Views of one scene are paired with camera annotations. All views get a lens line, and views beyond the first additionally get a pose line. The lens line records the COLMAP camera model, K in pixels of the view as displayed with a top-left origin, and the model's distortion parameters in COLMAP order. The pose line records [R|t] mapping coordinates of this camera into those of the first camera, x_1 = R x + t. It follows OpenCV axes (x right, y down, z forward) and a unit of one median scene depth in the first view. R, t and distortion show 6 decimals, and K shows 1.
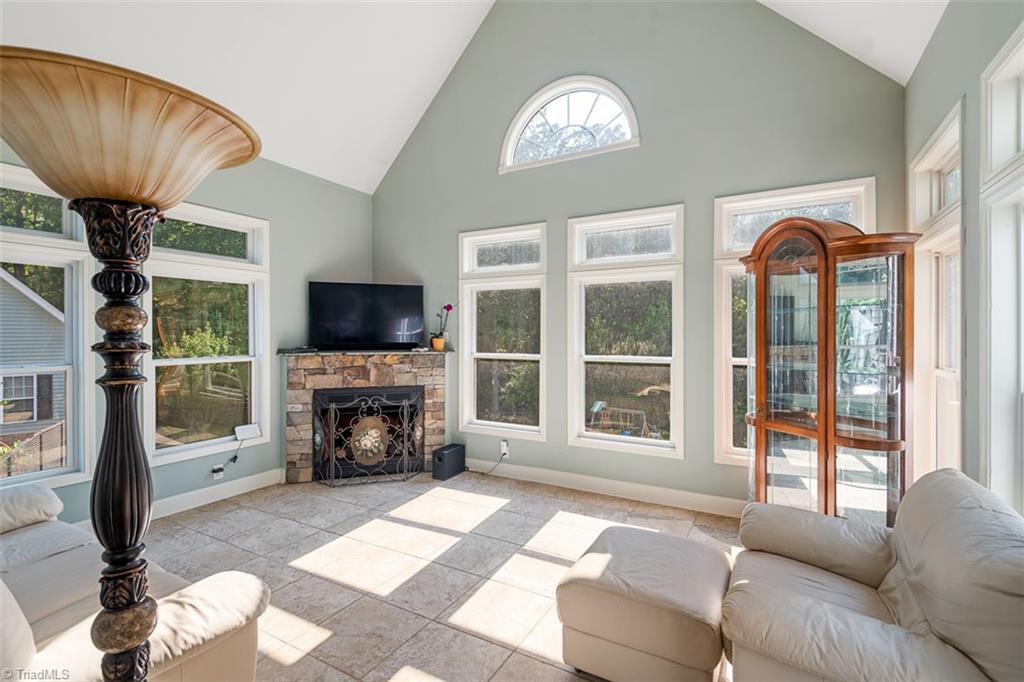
lens RADIAL K [[462.1, 0, 513.0], [0, 462.1, 332.0], [0, 0, 1]] dist [0.041945, -0.031179]
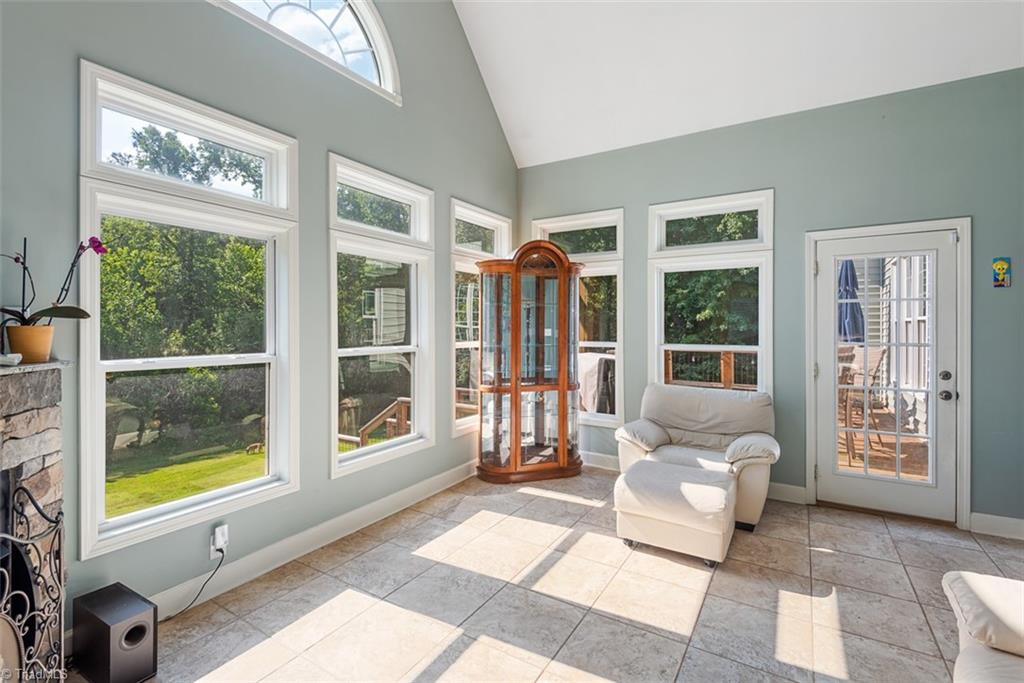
lens RADIAL K [[466.4, 0, 517.9], [0, 466.4, 334.2], [0, 0, 1]] dist [0.022787, -0.018531]
pose [[0.023425, -0.012714, 0.999645, -0.666089], [-0.008070, 0.999884, 0.012907, 0.018302], [-0.999693, -0.008369, 0.023320, 0.830511]]
